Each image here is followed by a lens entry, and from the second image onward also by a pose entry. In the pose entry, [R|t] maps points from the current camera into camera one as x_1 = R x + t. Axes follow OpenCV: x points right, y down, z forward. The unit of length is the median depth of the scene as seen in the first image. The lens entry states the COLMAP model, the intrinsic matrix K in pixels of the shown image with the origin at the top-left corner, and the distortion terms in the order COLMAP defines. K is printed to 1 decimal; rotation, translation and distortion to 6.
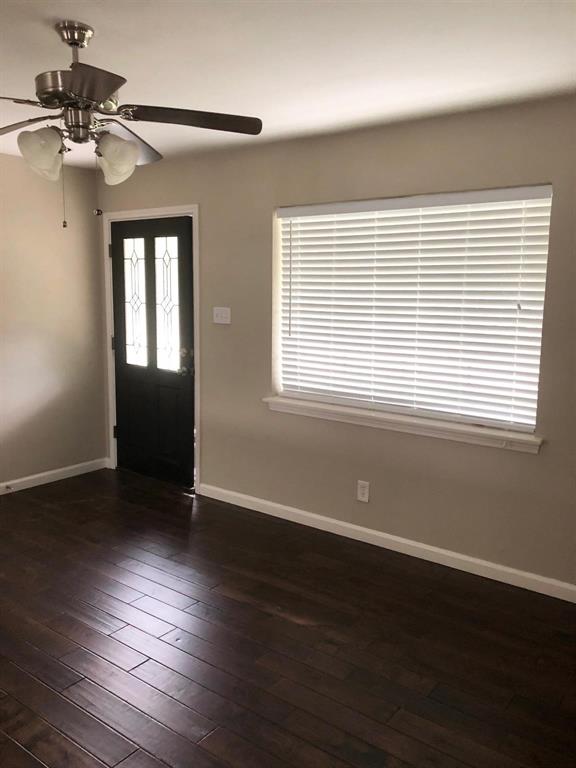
lens RADIAL K [[625.4, 0, 288.0], [0, 625.4, 384.0], [0, 0, 1]] dist [0.071192, -0.084864]
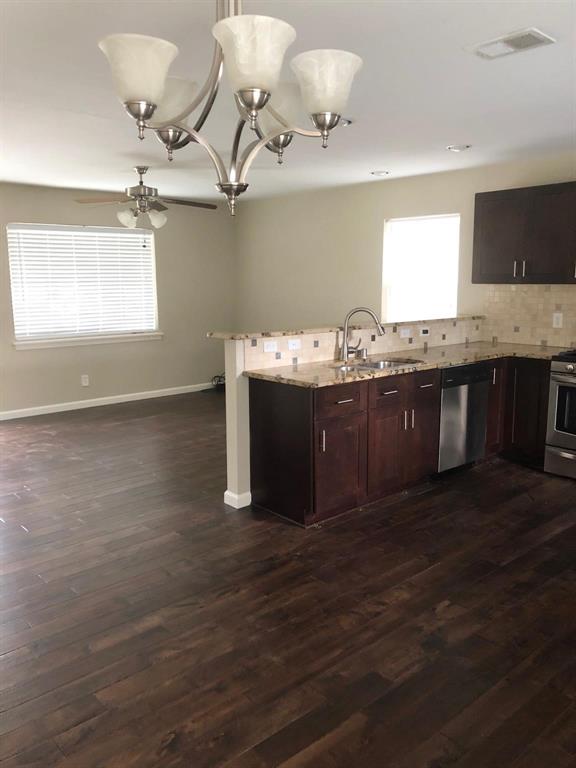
lens RADIAL K [[625.4, 0, 288.0], [0, 625.4, 384.0], [0, 0, 1]] dist [0.071192, -0.084864]
pose [[0.207856, -0.179313, 0.961583, -1.581846], [0.153718, 0.976827, 0.148928, -0.006888], [-0.966005, 0.116857, 0.230603, -0.025187]]
